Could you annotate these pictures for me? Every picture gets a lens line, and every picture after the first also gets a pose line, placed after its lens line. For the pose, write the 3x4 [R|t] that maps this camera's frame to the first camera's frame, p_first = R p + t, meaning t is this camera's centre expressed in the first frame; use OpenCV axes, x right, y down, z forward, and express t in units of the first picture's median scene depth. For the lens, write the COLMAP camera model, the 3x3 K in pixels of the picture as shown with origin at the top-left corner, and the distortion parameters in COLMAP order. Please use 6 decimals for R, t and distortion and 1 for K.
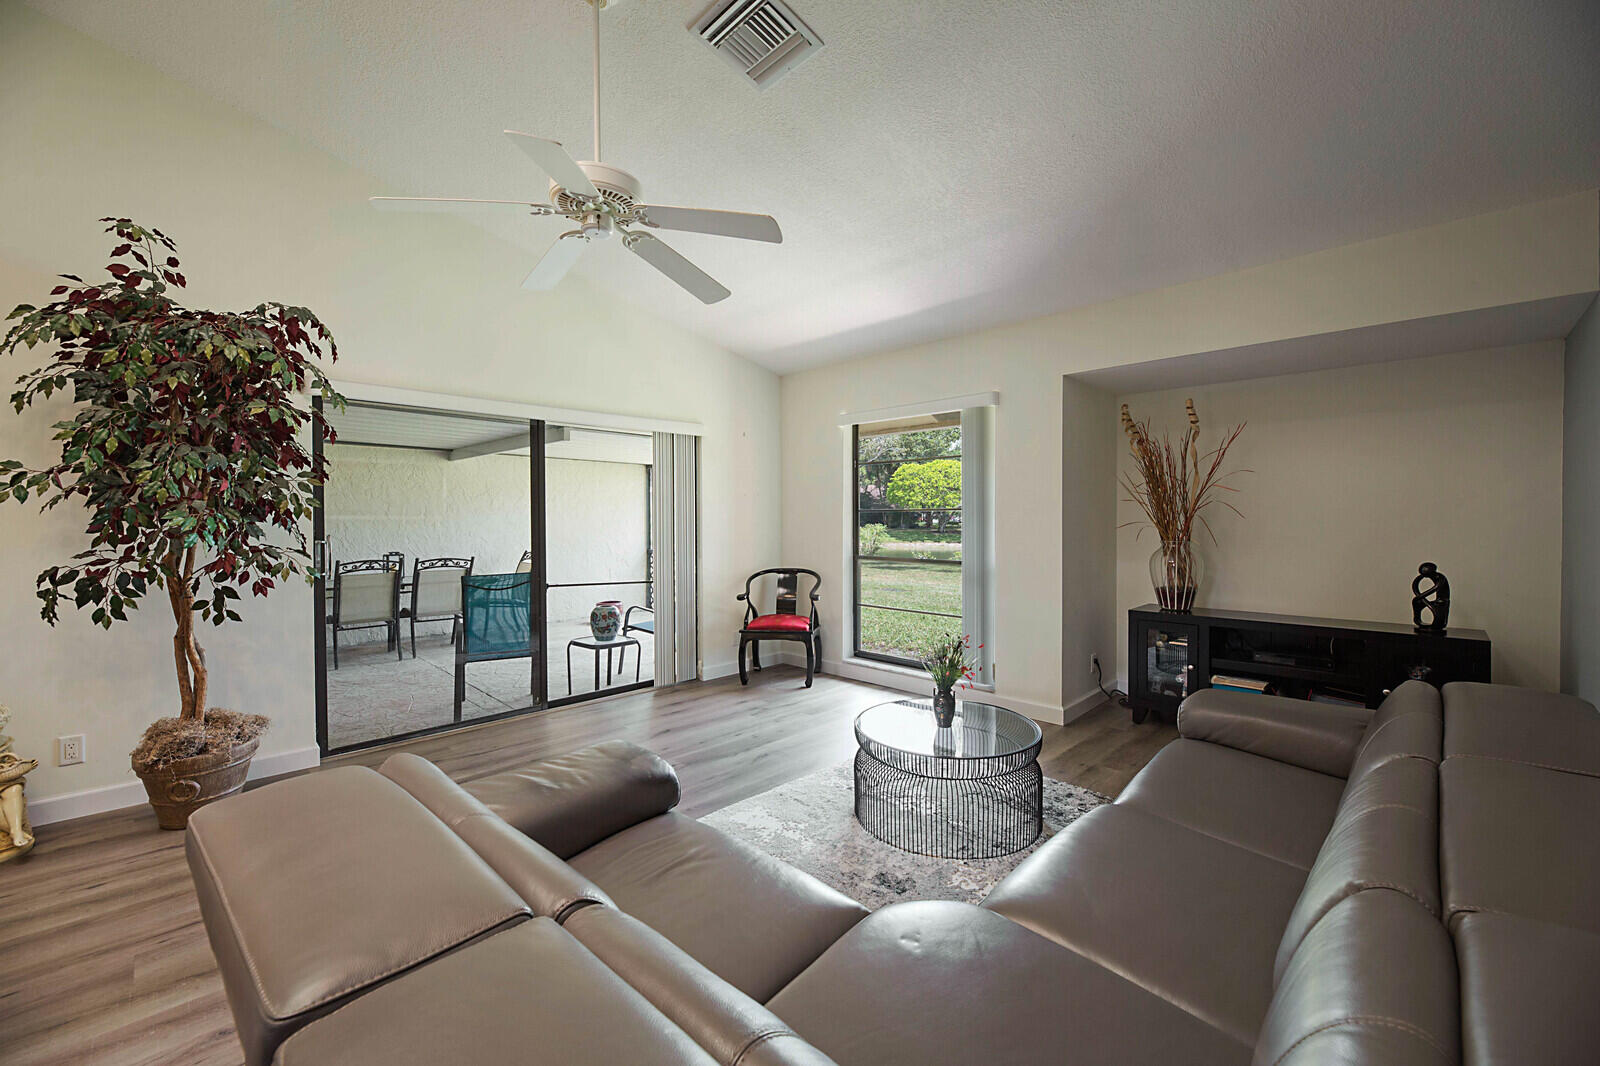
lens RADIAL K [[628.5, 0, 816.3], [0, 628.5, 528.6], [0, 0, 1]] dist [-0.001724, -0.000166]
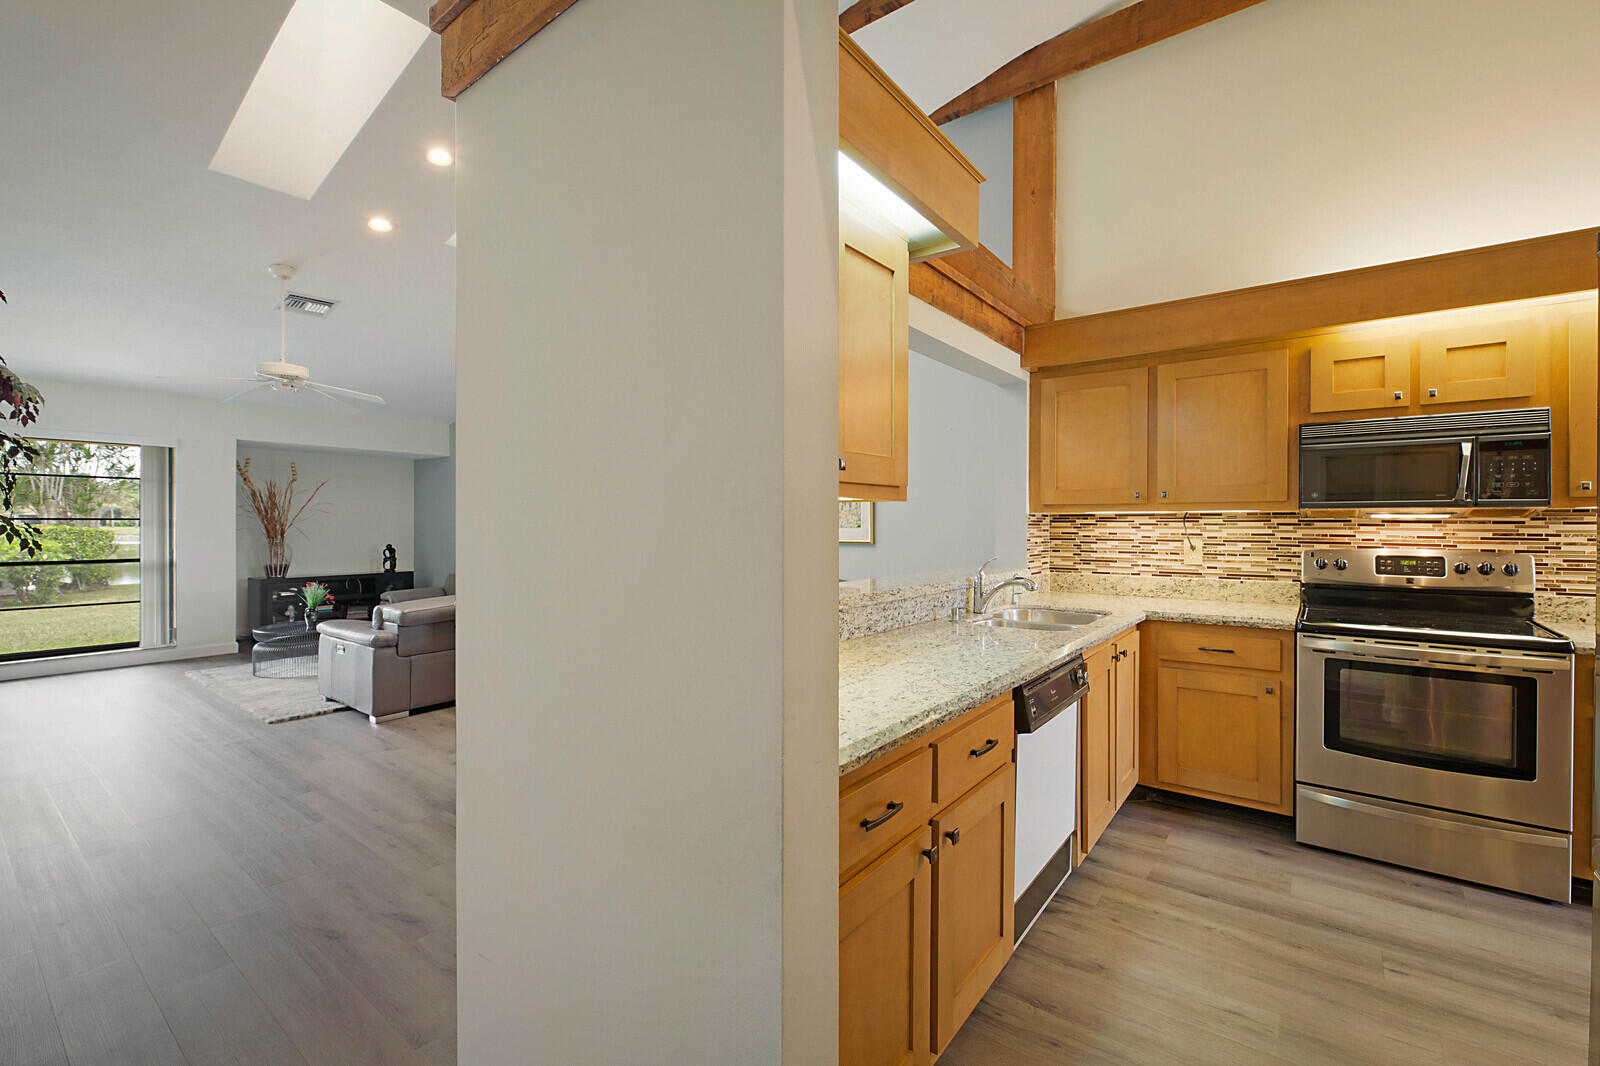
lens RADIAL K [[701.4, 0, 786.0], [0, 701.4, 525.4], [0, 0, 1]] dist [-0.001960, 0.000178]
pose [[-0.133468, 0.002058, 0.991051, -1.549203], [0.014348, 0.999897, -0.000144, 0.002688], [-0.990949, 0.014200, -0.133484, -0.152484]]
